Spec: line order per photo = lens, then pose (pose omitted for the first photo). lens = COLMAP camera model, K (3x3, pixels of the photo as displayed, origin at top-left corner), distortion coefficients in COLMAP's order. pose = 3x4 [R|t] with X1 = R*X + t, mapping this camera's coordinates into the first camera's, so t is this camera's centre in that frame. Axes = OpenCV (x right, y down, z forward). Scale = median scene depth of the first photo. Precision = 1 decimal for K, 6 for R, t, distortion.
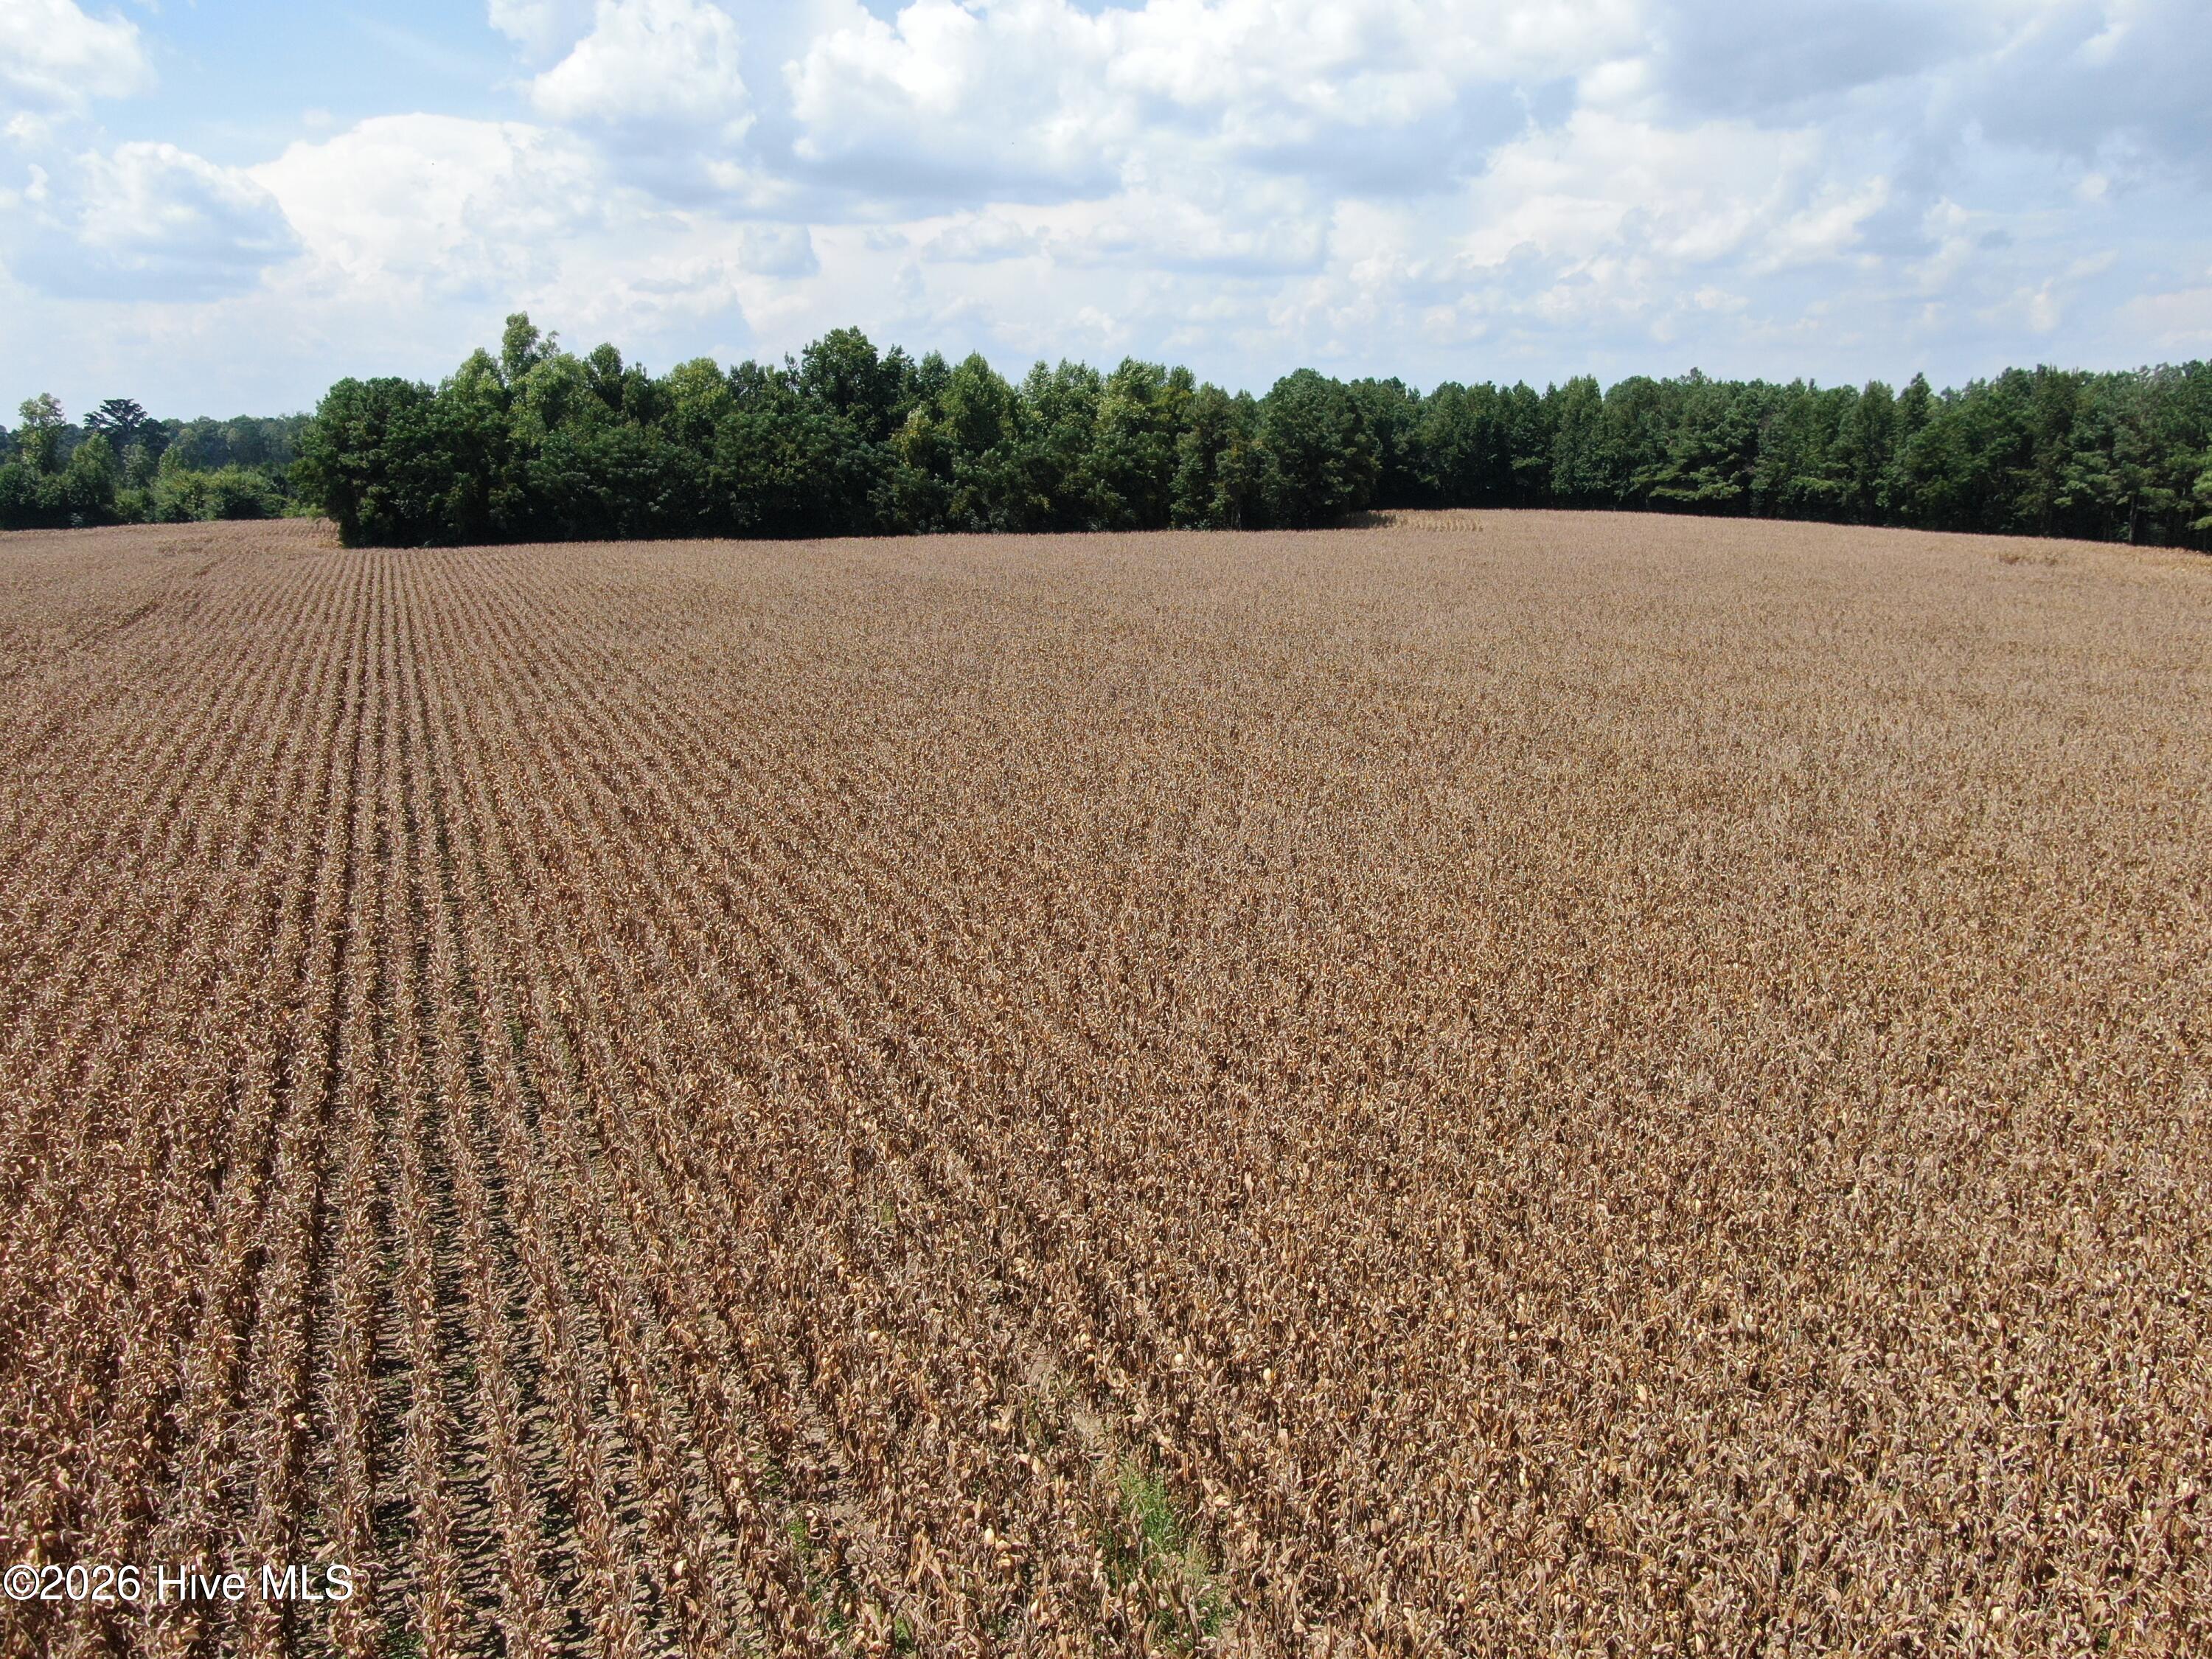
lens RADIAL K [[1579.6, 0, 1109.5], [0, 1579.6, 836.0], [0, 0, 1]] dist [-0.025425, 0.011233]
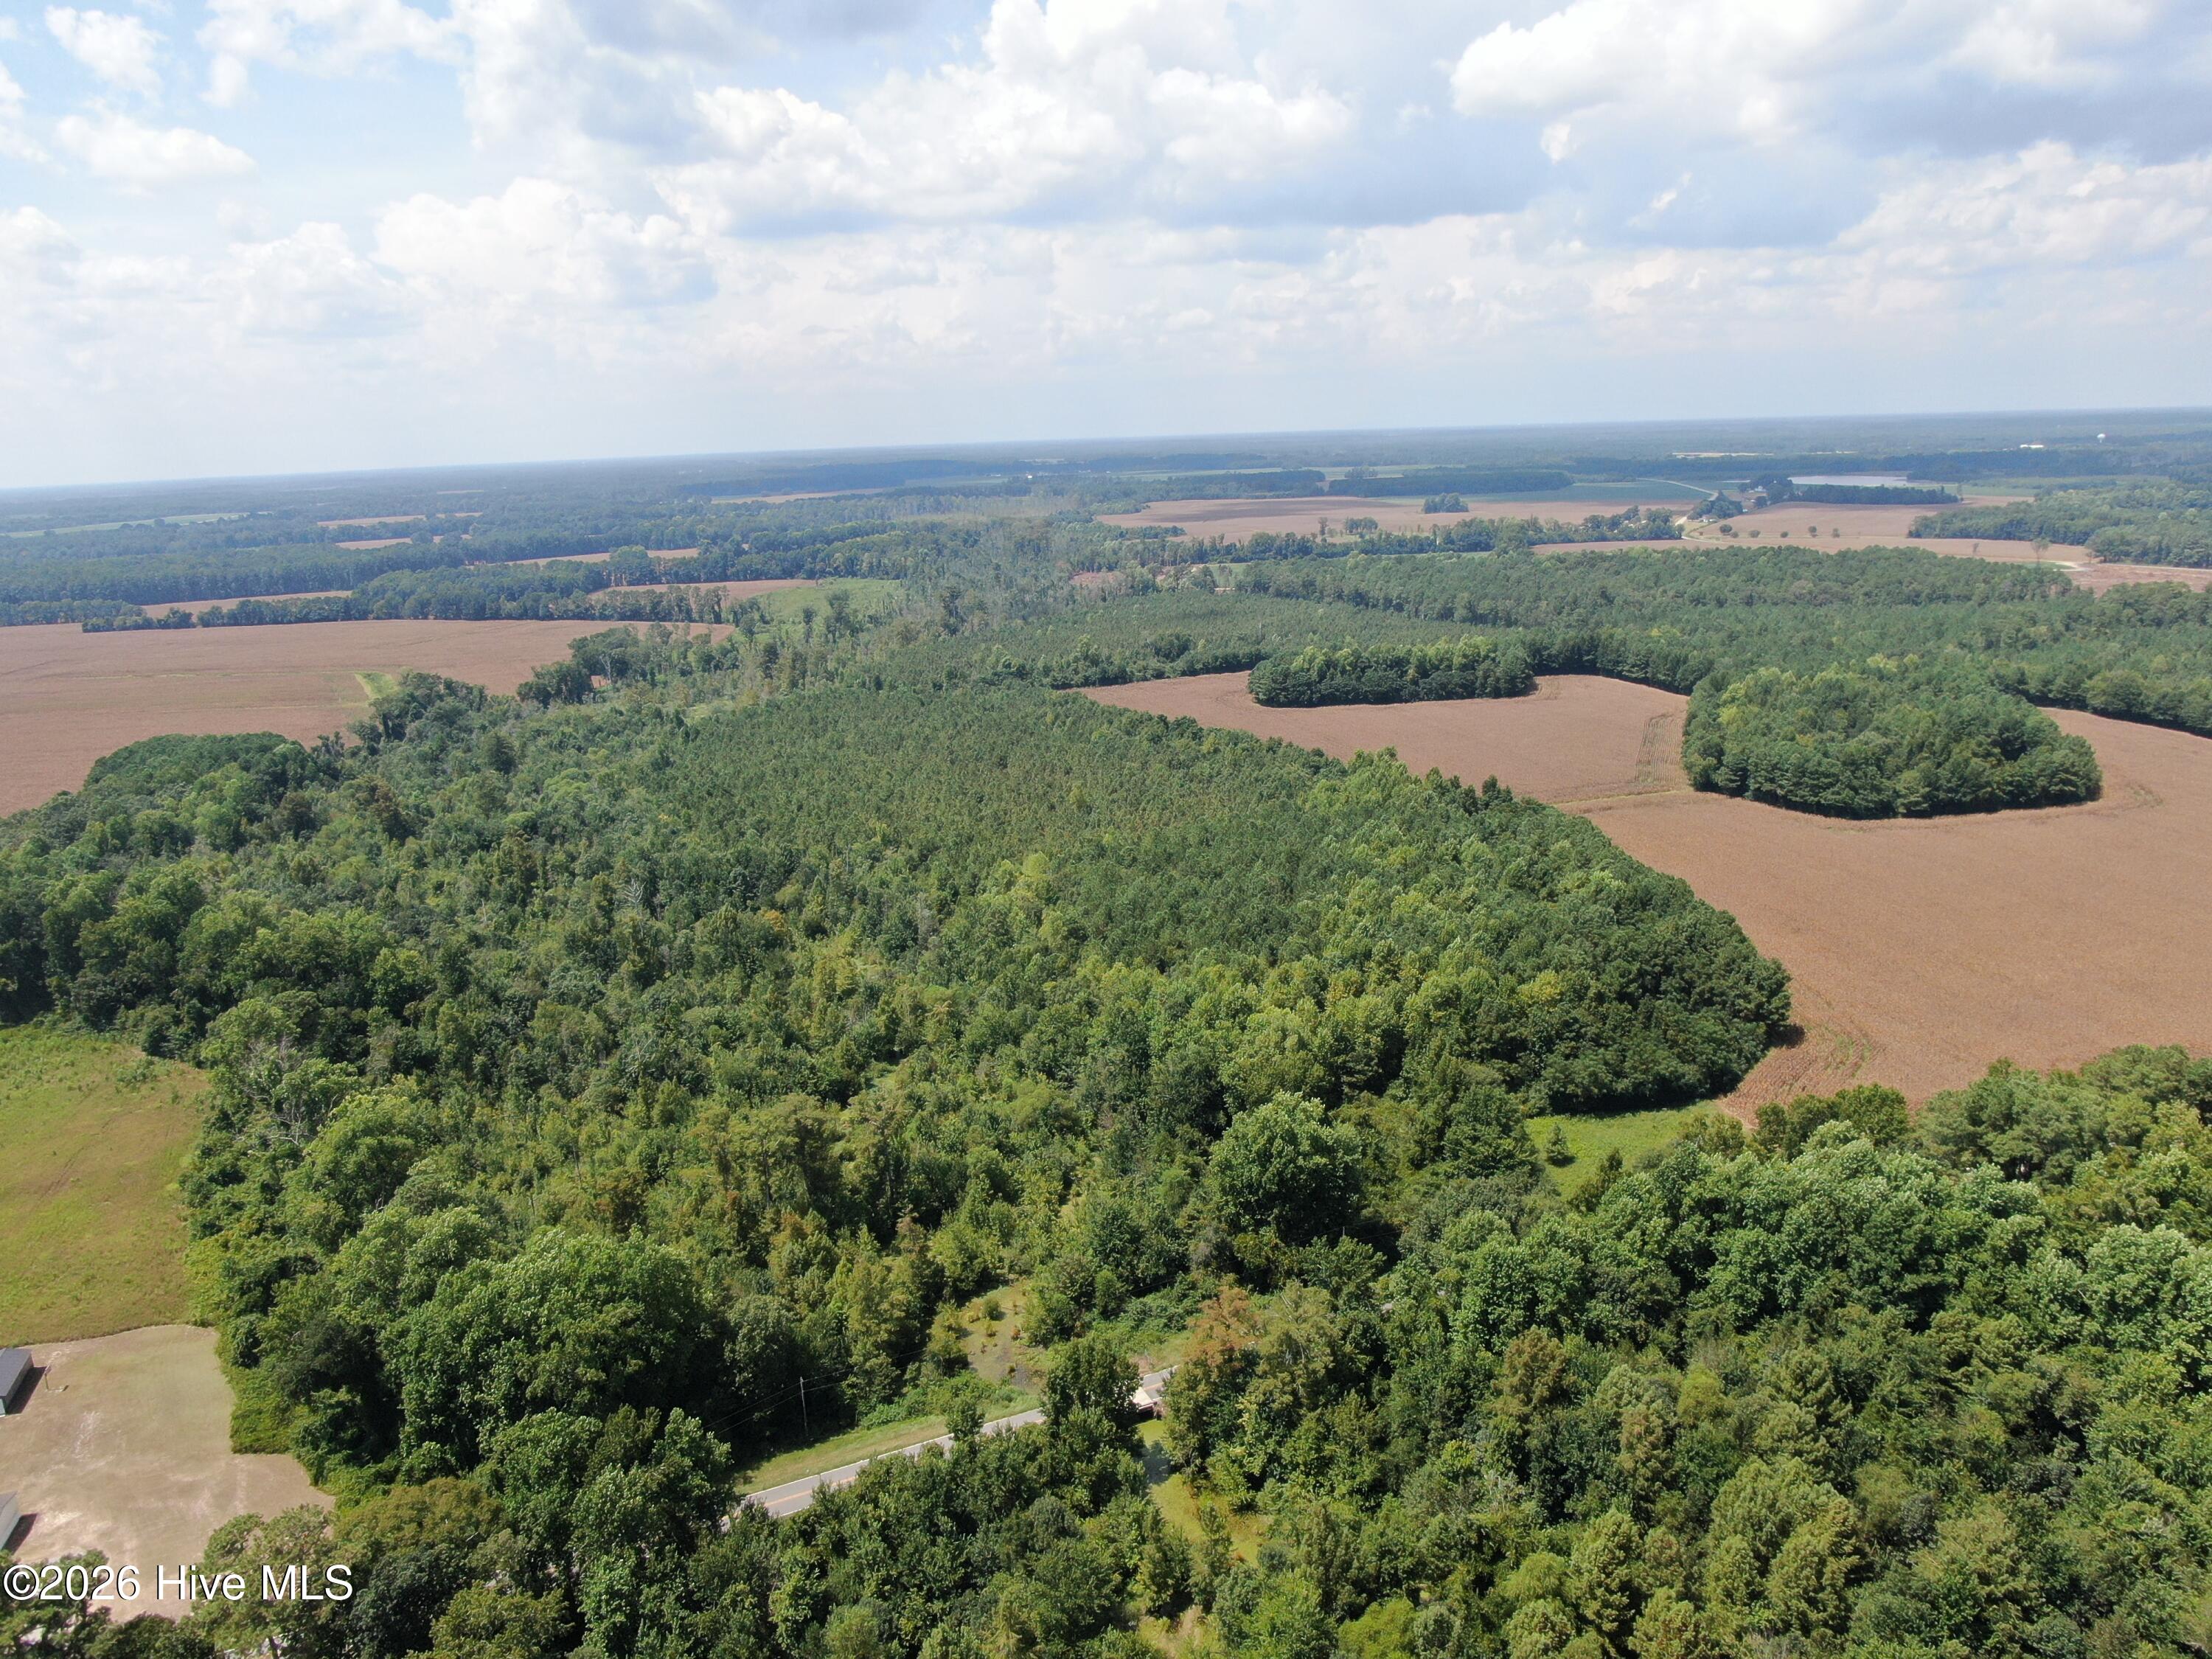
lens RADIAL K [[1579.6, 0, 1063.4], [0, 1579.6, 807.8], [0, 0, 1]] dist [-0.025425, 0.011233]
pose [[0.985818, -0.000612, -0.167817, -0.312859], [-0.000379, 0.999983, -0.005874, 0.099401], [0.167817, 0.005854, 0.985801, -3.016995]]
